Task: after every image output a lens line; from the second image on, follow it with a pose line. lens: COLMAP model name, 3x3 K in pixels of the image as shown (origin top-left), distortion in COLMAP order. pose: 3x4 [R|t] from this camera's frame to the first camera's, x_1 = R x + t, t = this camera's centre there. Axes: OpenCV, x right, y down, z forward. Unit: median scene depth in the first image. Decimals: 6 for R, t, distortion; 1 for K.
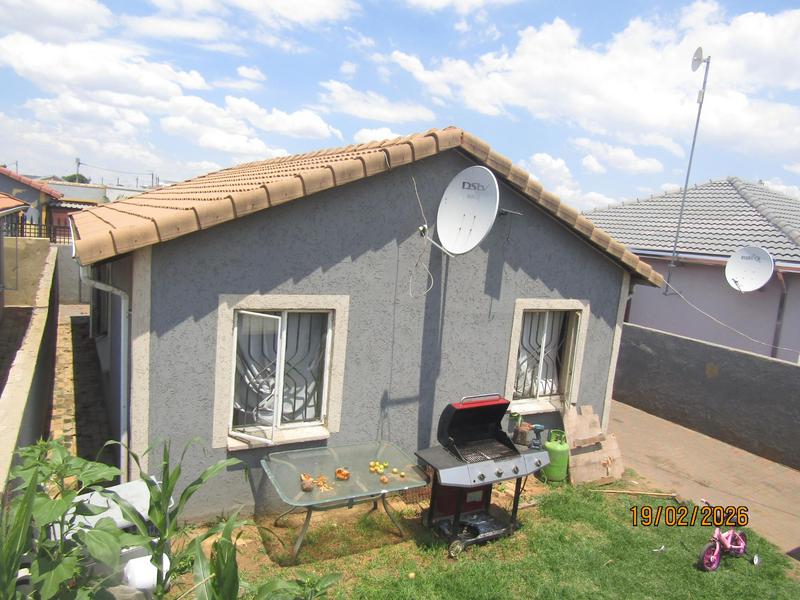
lens RADIAL K [[572.9, 0, 400.4], [0, 572.9, 300.9], [0, 0, 1]] dist [-0.010757, 0.005500]
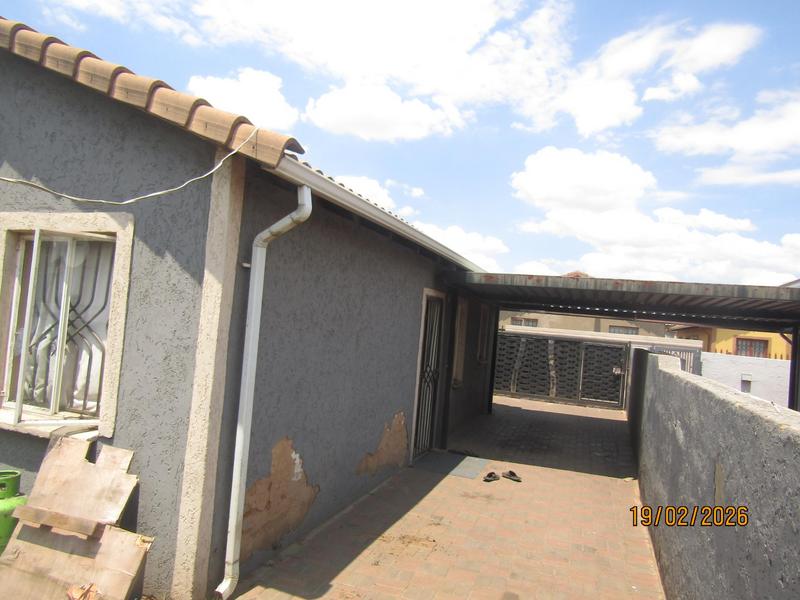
lens RADIAL K [[572.9, 0, 399.7], [0, 572.9, 300.6], [0, 0, 1]] dist [-0.010757, 0.005500]
pose [[0.652285, -0.063862, -0.755279, 0.844653], [-0.124849, 0.973782, -0.190161, 0.134273], [0.747621, 0.218335, 0.627210, 0.895539]]
